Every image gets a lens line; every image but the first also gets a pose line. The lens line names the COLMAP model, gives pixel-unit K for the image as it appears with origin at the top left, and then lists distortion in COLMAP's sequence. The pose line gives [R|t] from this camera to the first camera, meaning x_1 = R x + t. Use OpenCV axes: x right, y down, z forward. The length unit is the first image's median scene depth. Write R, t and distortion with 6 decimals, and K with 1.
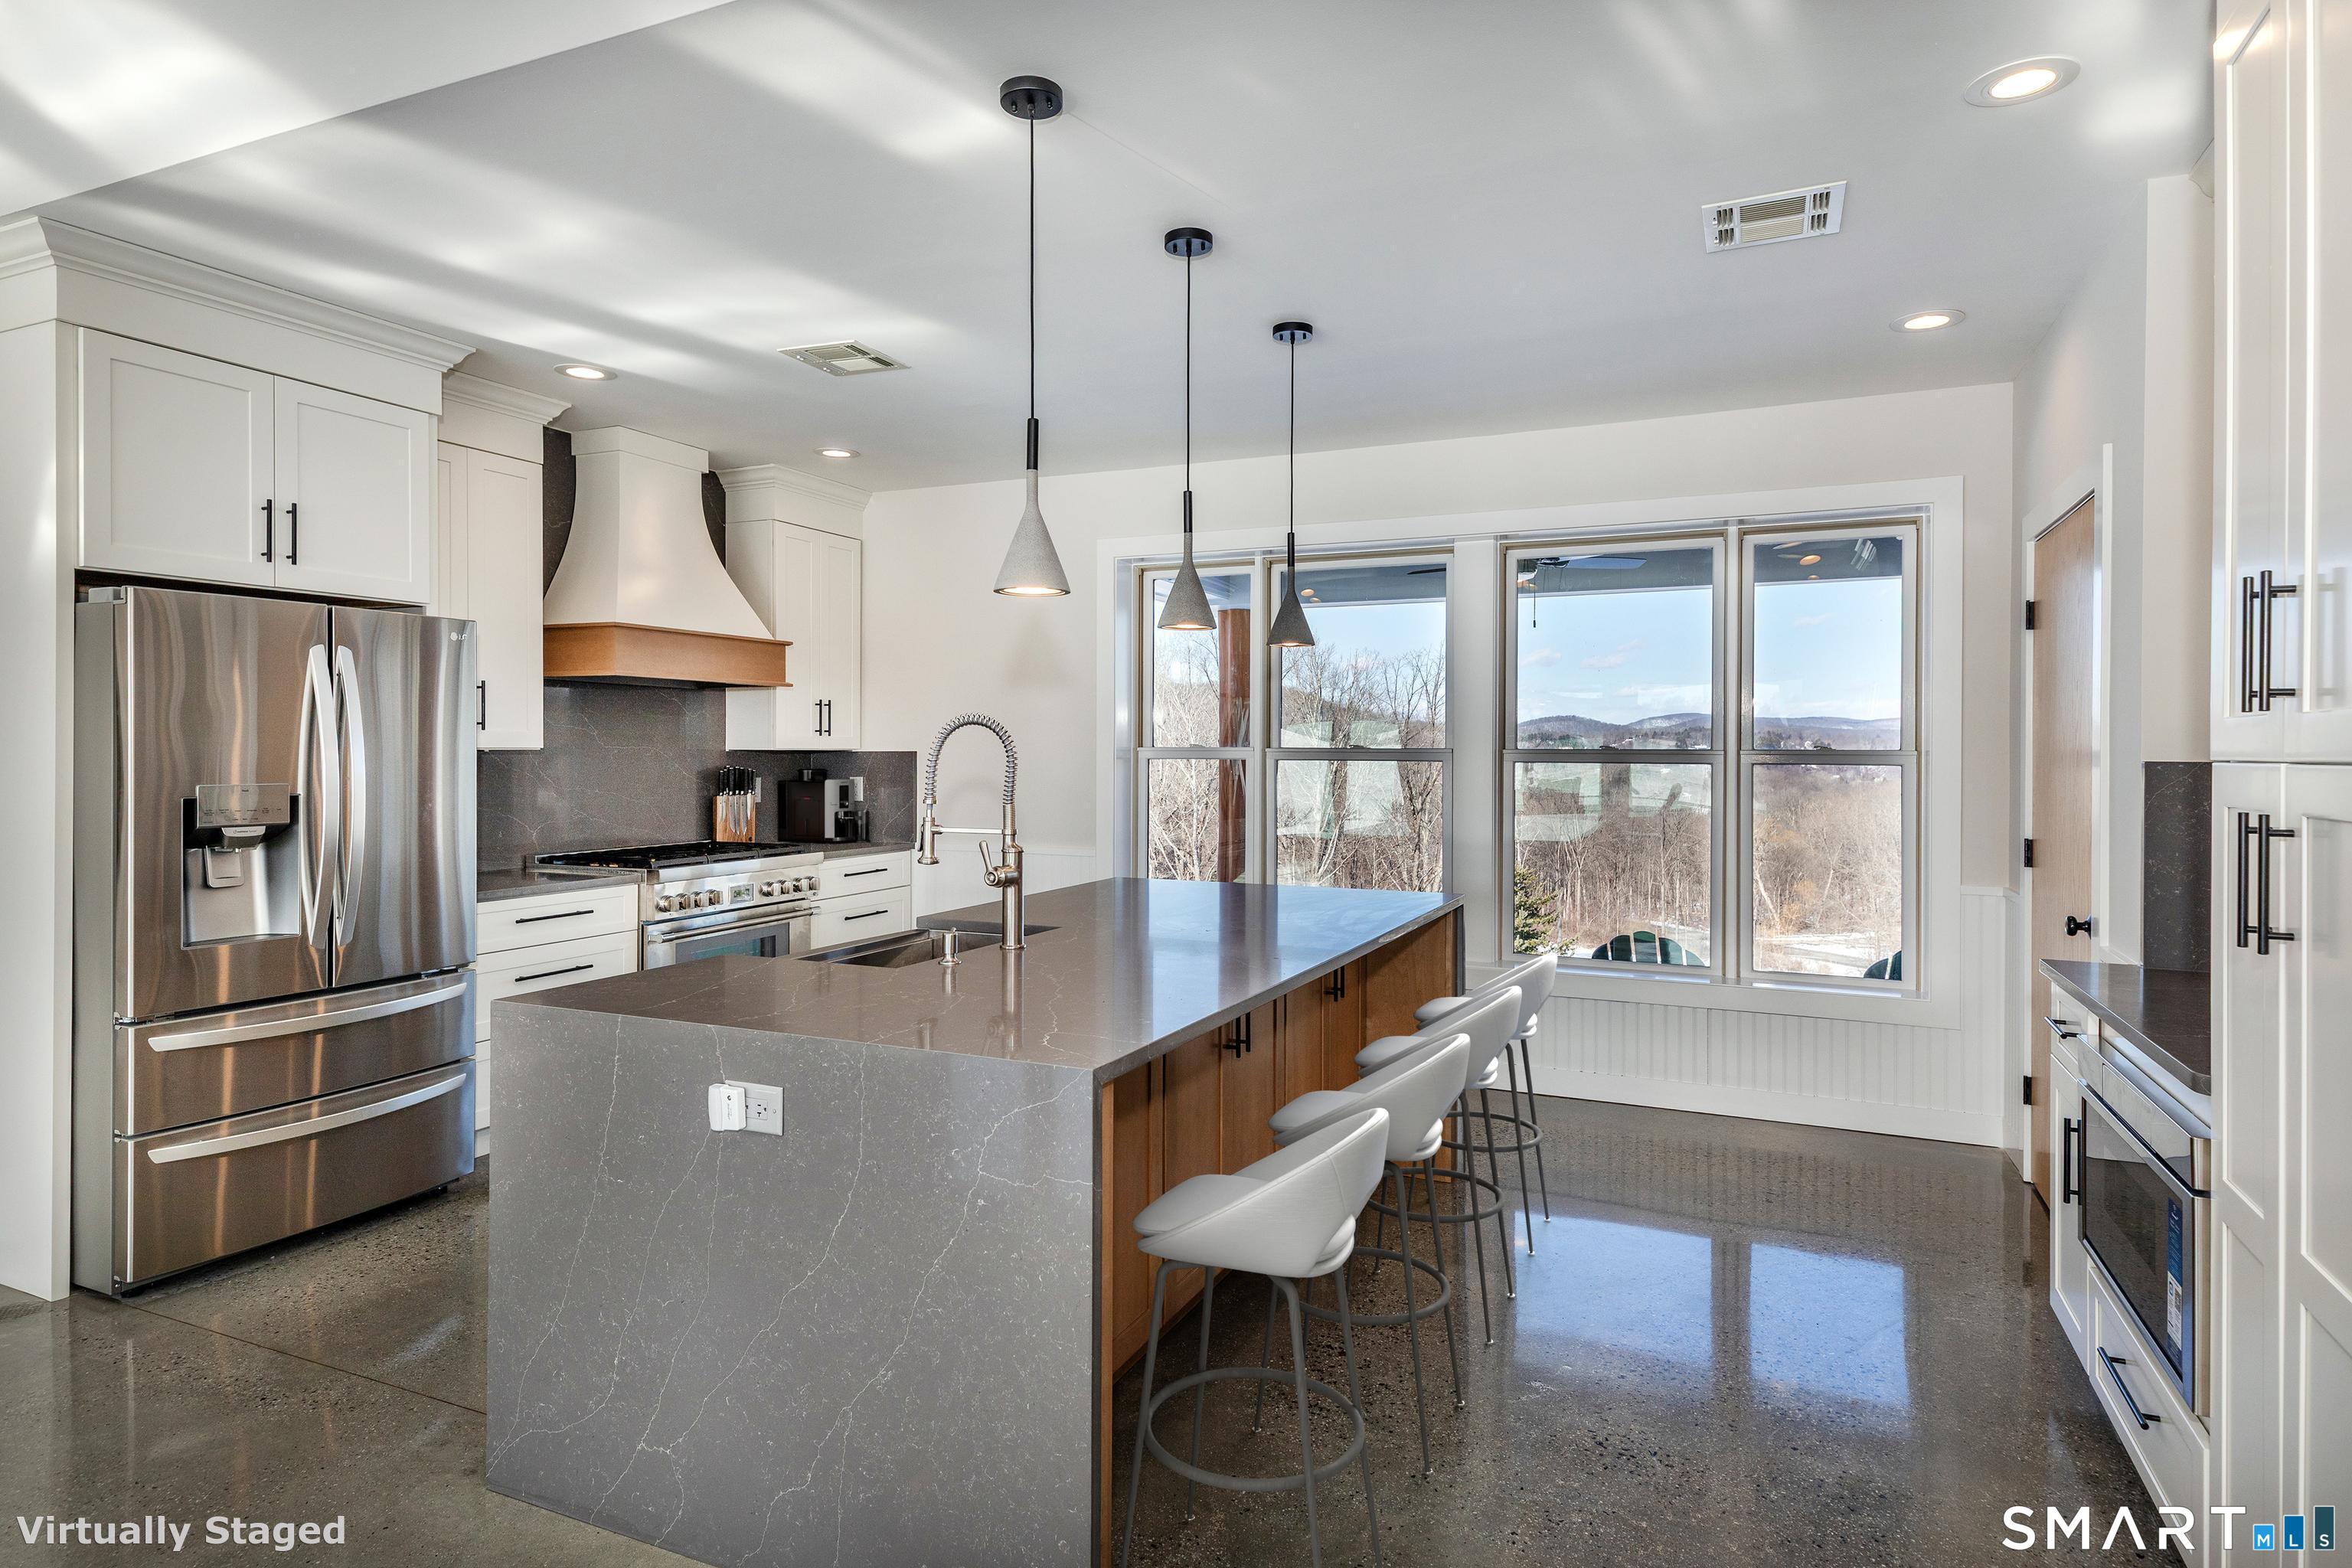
lens RADIAL K [[1260.4, 0, 1175.3], [0, 1260.4, 754.0], [0, 0, 1]] dist [0.029871, -0.002210]
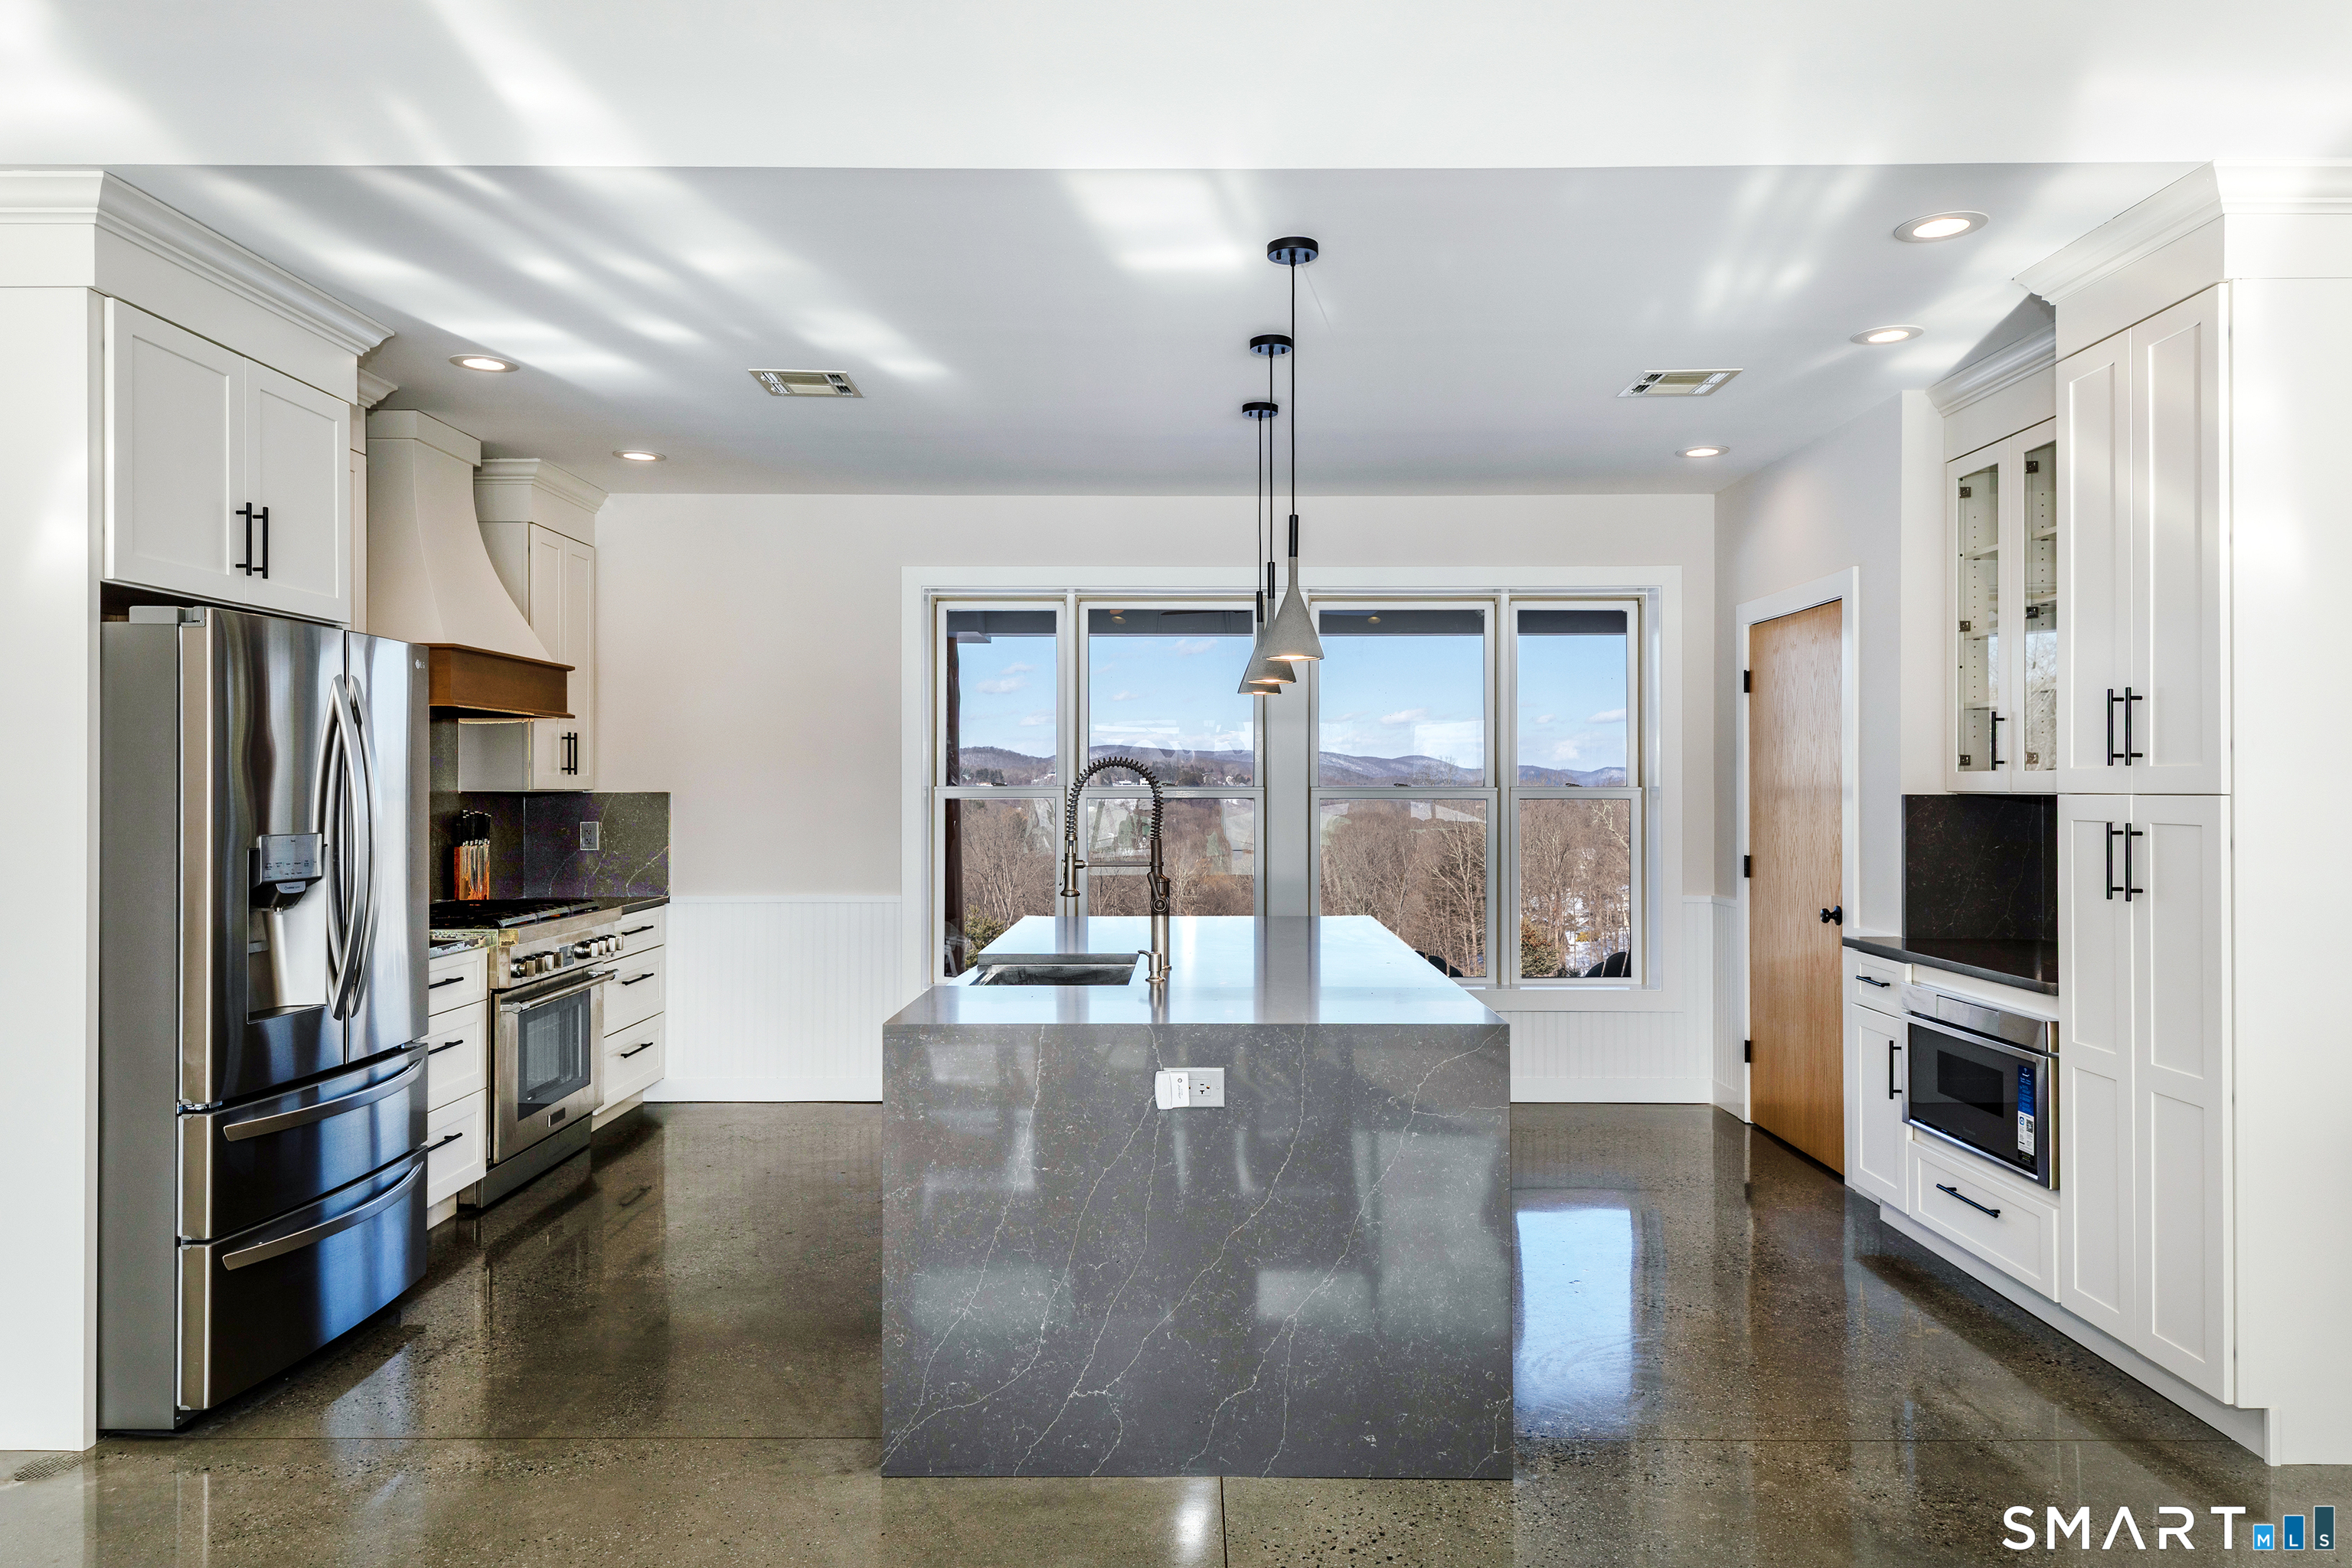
lens RADIAL K [[1493.1, 0, 1176.0], [0, 1493.1, 784.0], [0, 0, 1]] dist [0.035380, 0.001277]
pose [[0.915180, -0.003059, 0.403034, -0.608125], [0.005324, 0.999976, -0.004499, -0.002417], [-0.403011, 0.006263, 0.915174, -0.196650]]
